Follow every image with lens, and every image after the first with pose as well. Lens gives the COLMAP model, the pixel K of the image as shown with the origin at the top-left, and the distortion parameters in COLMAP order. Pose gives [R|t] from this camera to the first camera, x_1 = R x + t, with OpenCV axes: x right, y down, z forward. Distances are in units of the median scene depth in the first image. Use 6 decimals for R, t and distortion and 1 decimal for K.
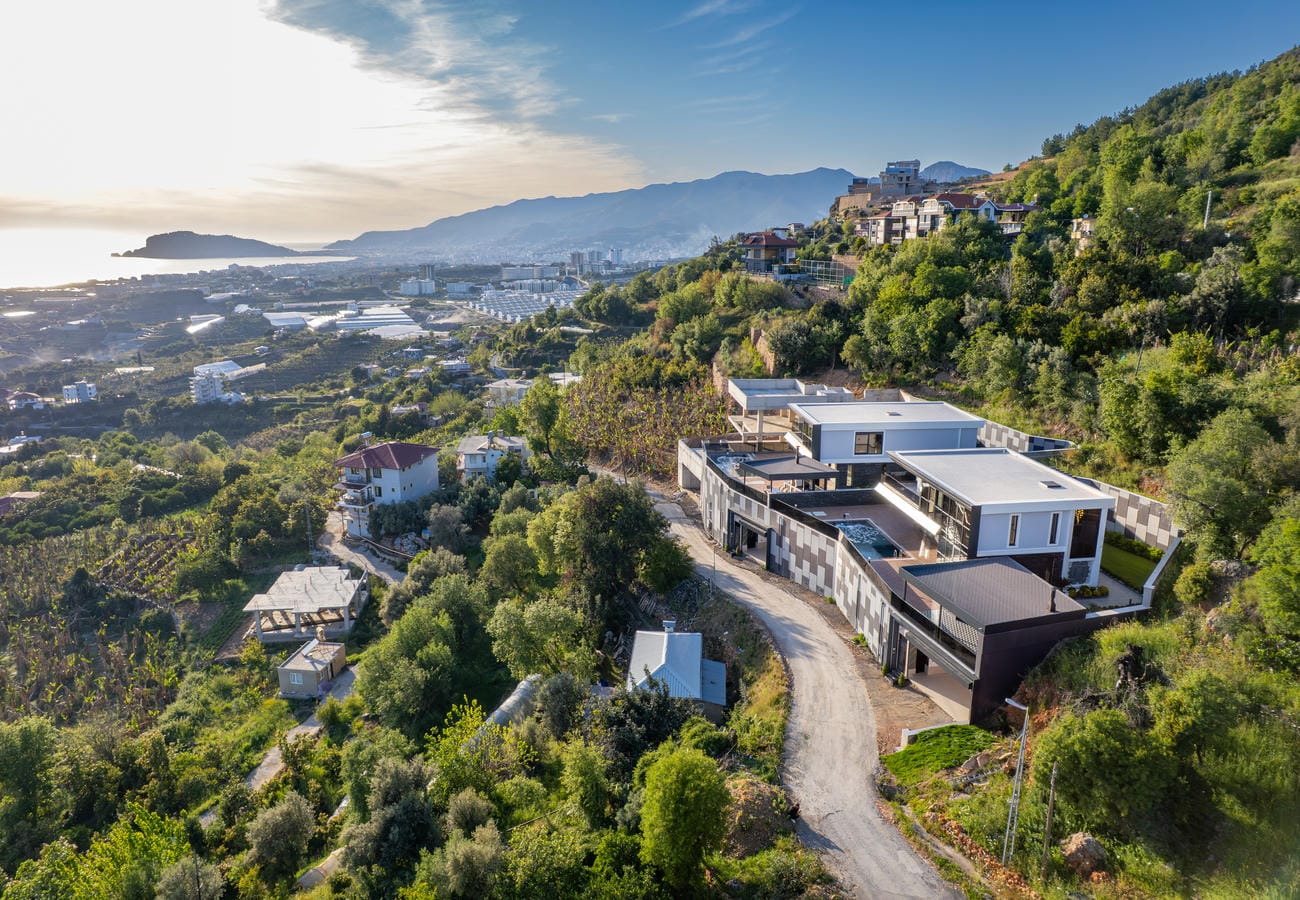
lens RADIAL K [[836.7, 0, 656.1], [0, 836.7, 433.0], [0, 0, 1]] dist [-0.081644, 0.076756]
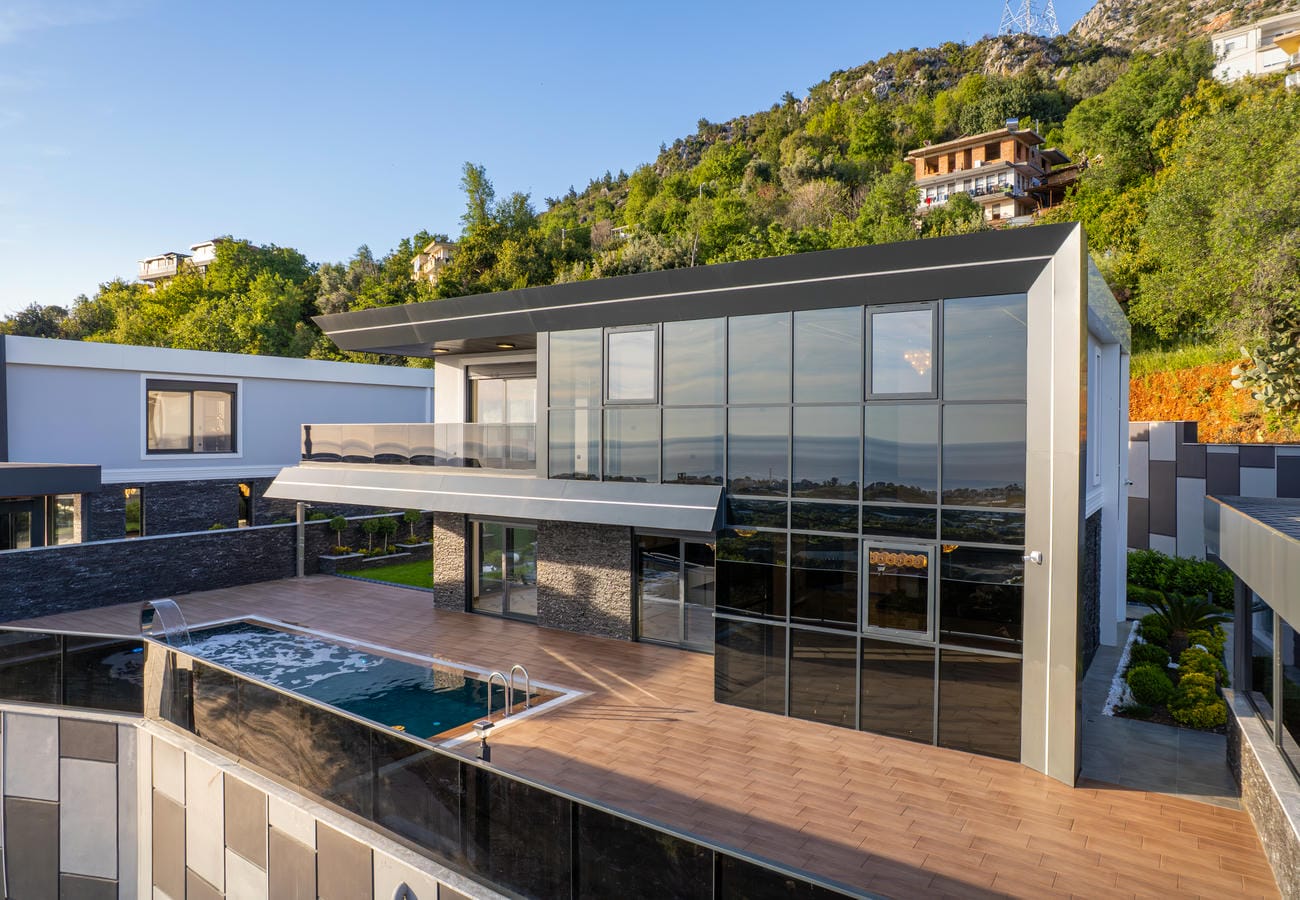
lens RADIAL K [[830.8, 0, 650.5], [0, 830.8, 444.9], [0, 0, 1]] dist [-0.072005, 0.063018]
pose [[0.660972, -0.007544, 0.750373, 0.155305], [0.170241, 0.975385, -0.140152, 0.111771], [-0.730845, 0.220381, 0.645986, 0.768407]]
